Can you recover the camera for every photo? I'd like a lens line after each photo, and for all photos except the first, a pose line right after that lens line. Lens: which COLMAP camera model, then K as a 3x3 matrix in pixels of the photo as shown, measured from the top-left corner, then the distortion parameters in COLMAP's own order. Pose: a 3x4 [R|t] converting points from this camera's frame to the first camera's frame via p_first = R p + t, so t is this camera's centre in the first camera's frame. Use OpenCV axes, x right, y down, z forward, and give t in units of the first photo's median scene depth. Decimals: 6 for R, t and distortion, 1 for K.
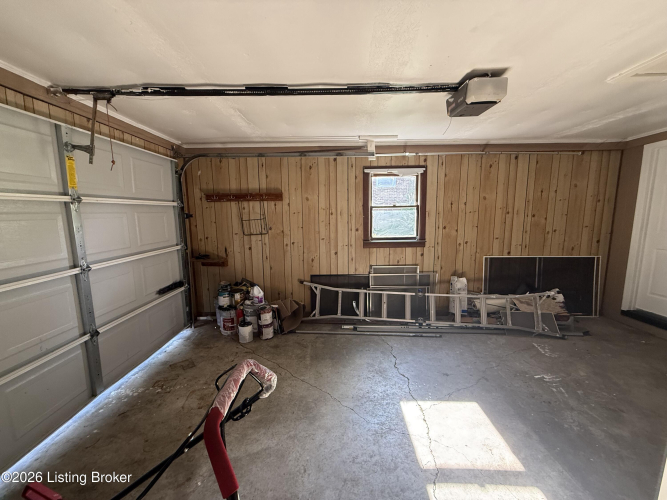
lens RADIAL K [[267.3, 0, 332.7], [0, 267.3, 250.1], [0, 0, 1]] dist [-0.000581, 0.000340]
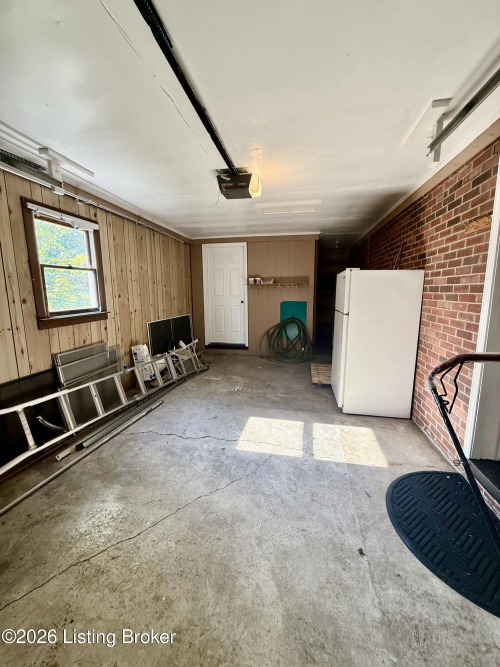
lens RADIAL K [[267.3, 0, 250.1], [0, 267.3, 332.9], [0, 0, 1]] dist [-0.000581, 0.000340]
pose [[0.174988, -0.142986, 0.974133, -0.422135], [0.136522, 0.983364, 0.119818, -0.008260], [-0.975060, 0.112024, 0.191597, 0.399065]]
